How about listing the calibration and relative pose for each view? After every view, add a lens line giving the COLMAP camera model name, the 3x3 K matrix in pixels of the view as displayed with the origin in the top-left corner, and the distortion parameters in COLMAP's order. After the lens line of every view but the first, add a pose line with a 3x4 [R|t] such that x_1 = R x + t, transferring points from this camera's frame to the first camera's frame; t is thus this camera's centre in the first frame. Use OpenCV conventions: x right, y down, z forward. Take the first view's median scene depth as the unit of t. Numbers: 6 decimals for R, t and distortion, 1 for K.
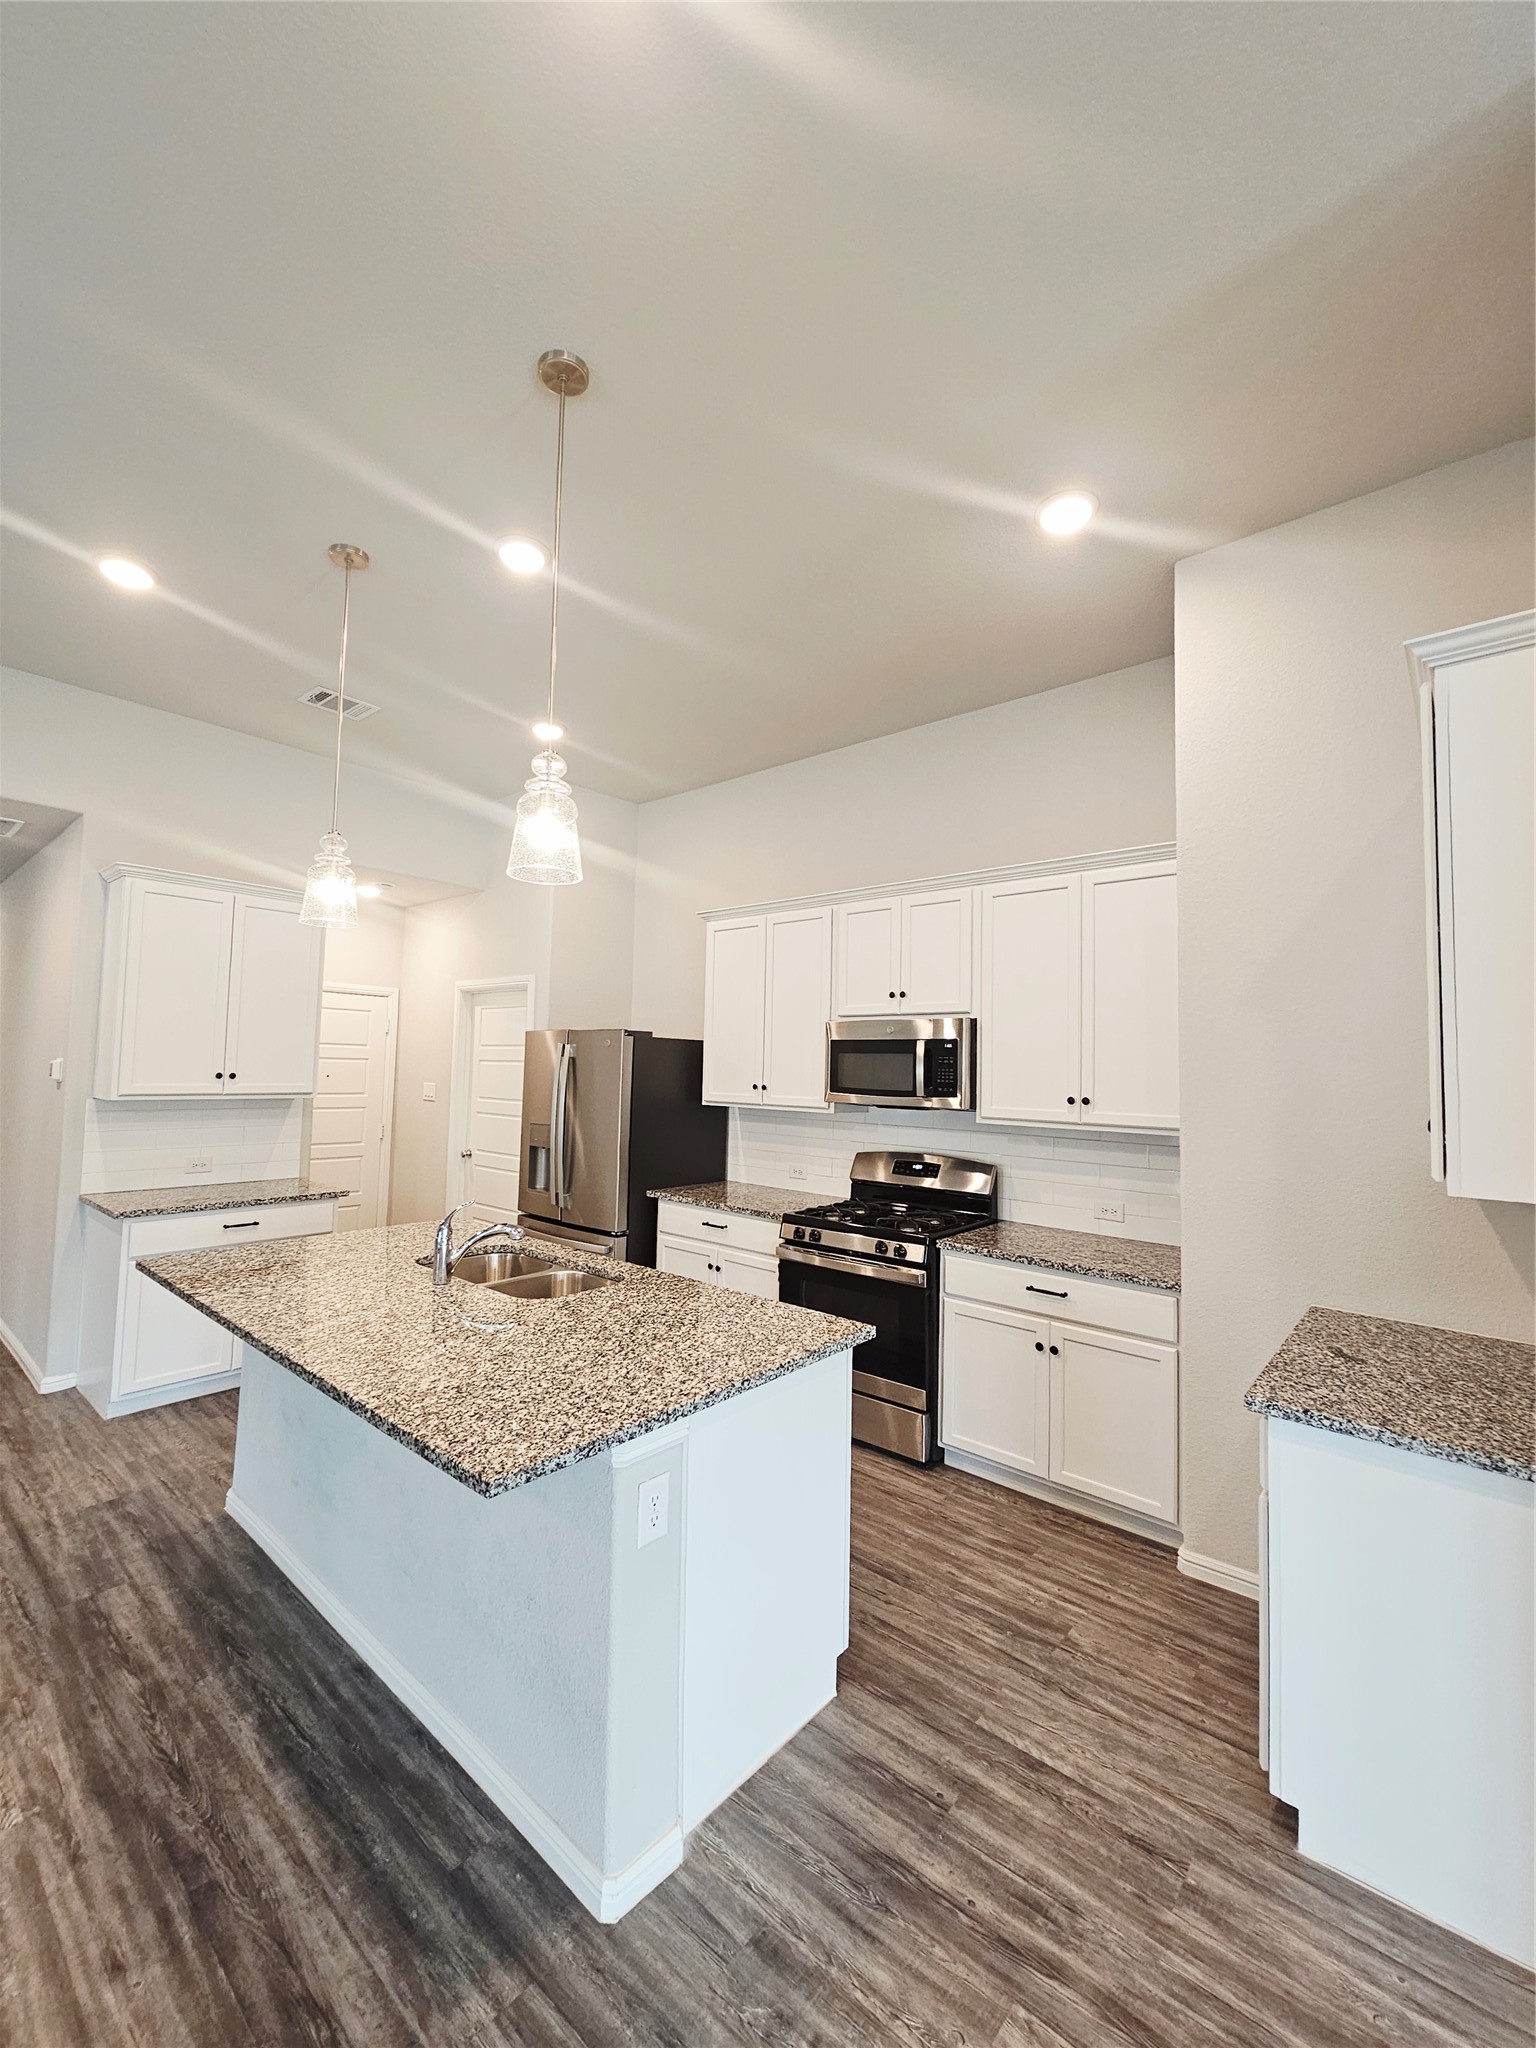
lens RADIAL K [[839.2, 0, 753.1], [0, 839.2, 1018.0], [0, 0, 1]] dist [-0.002497, 0.003392]
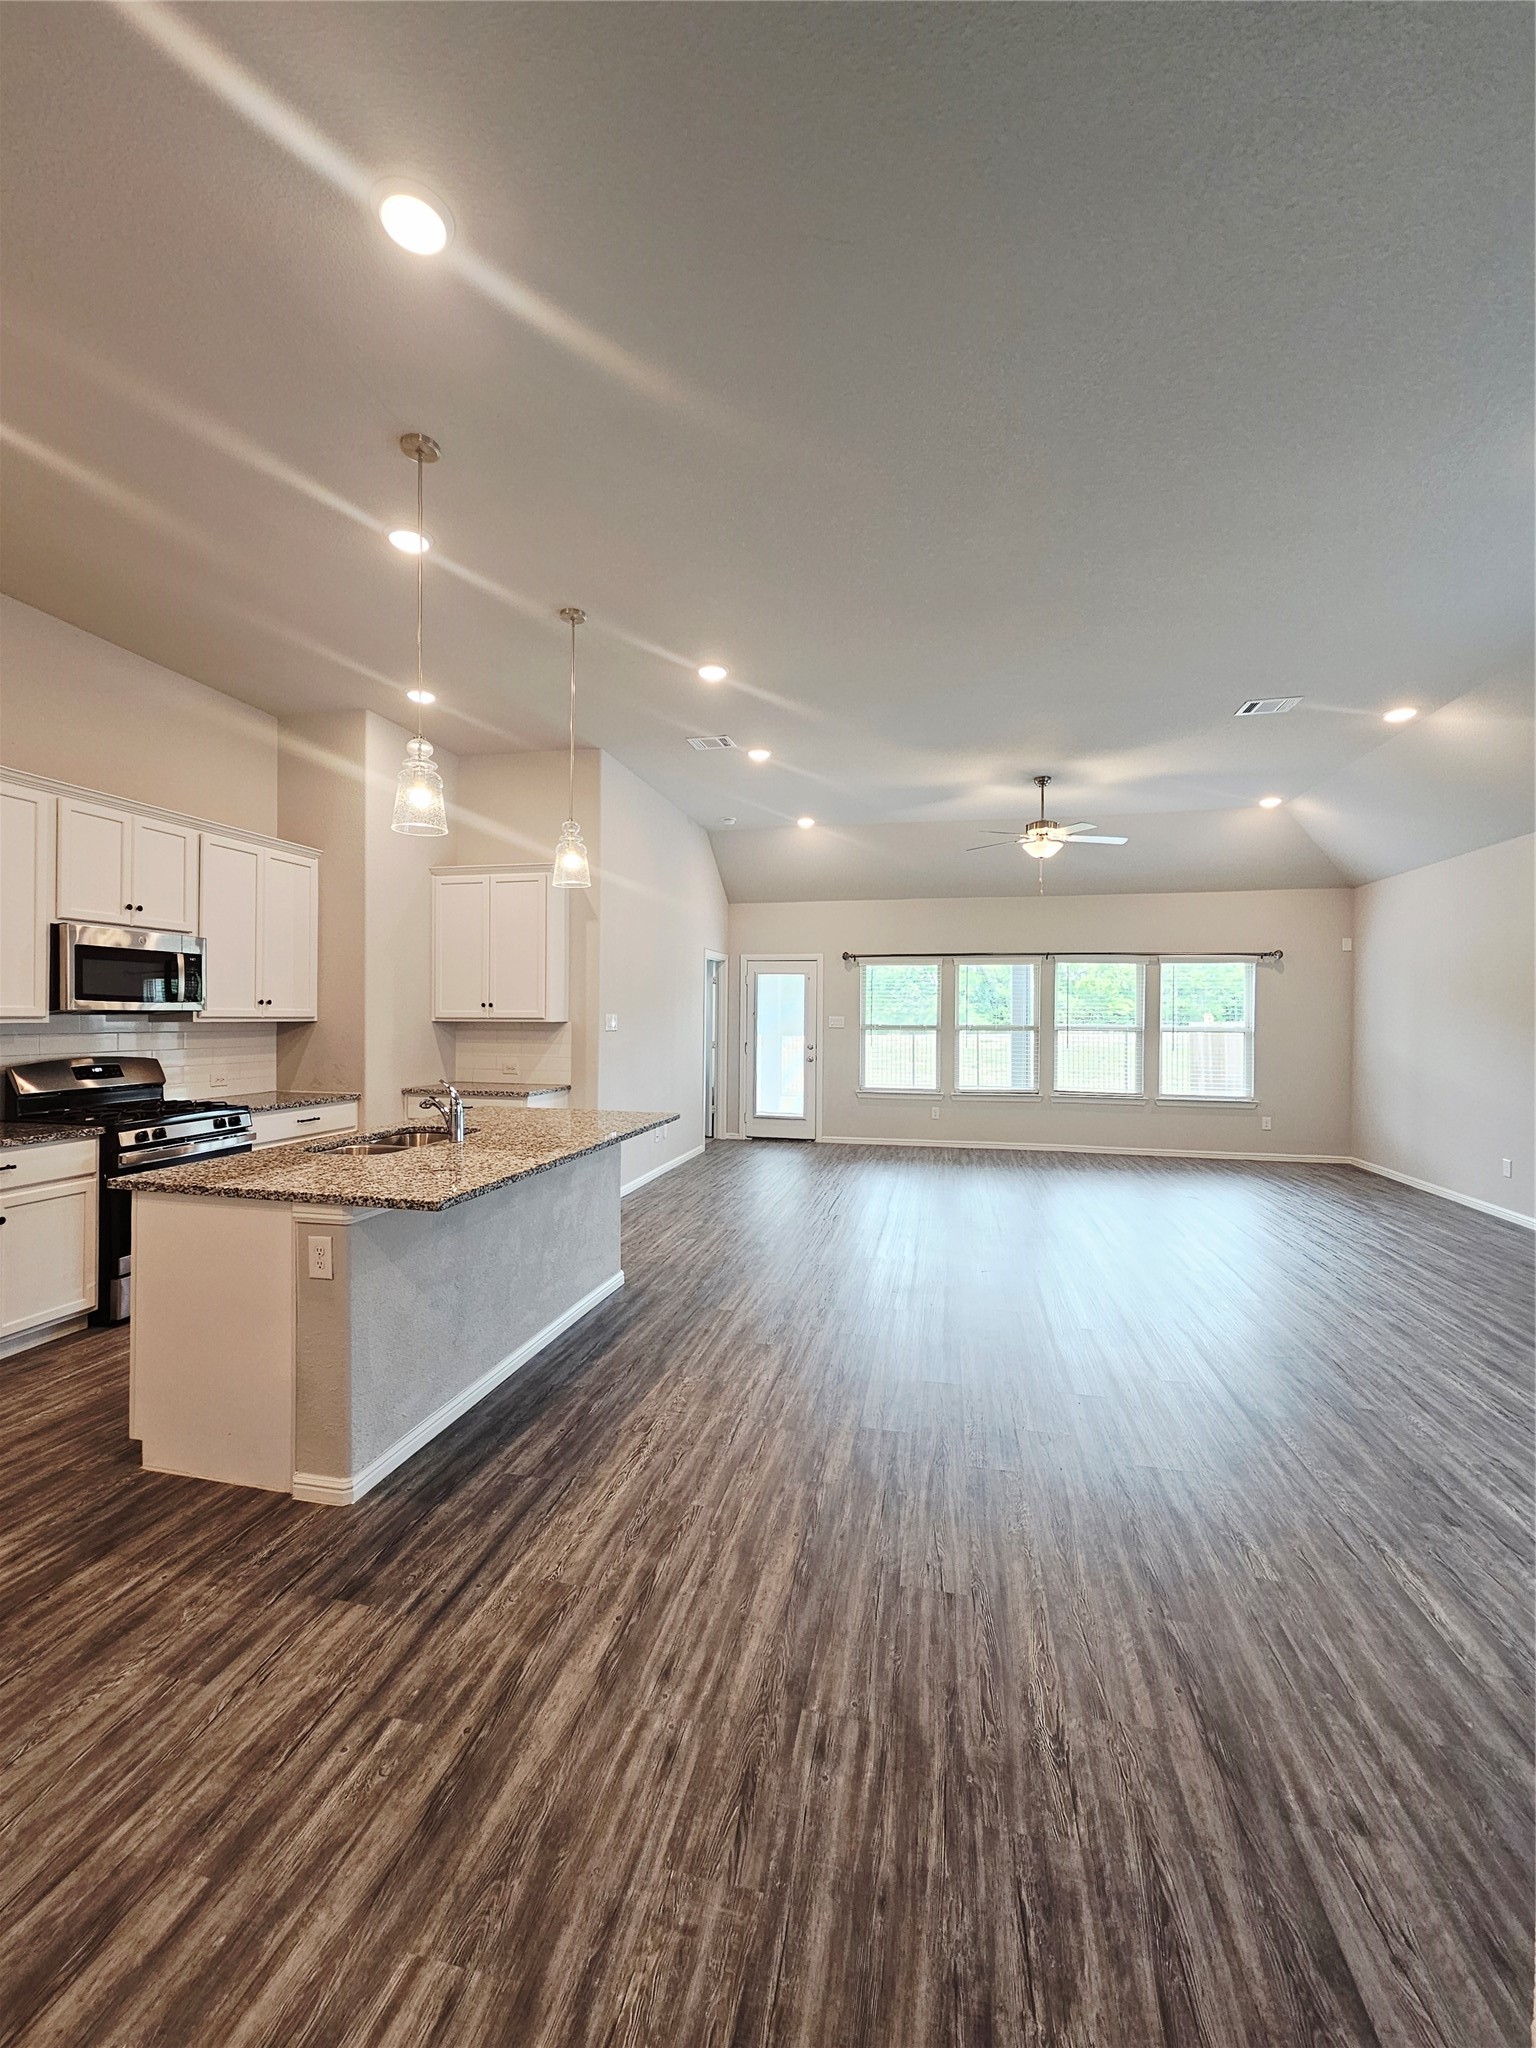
lens RADIAL K [[840.0, 0, 751.2], [0, 840.0, 1016.9], [0, 0, 1]] dist [0.000803, -0.002412]
pose [[-0.471765, -0.026830, 0.881316, -1.321768], [-0.069572, 0.997553, -0.006873, 0.073871], [-0.878975, -0.064557, -0.472477, 0.930830]]
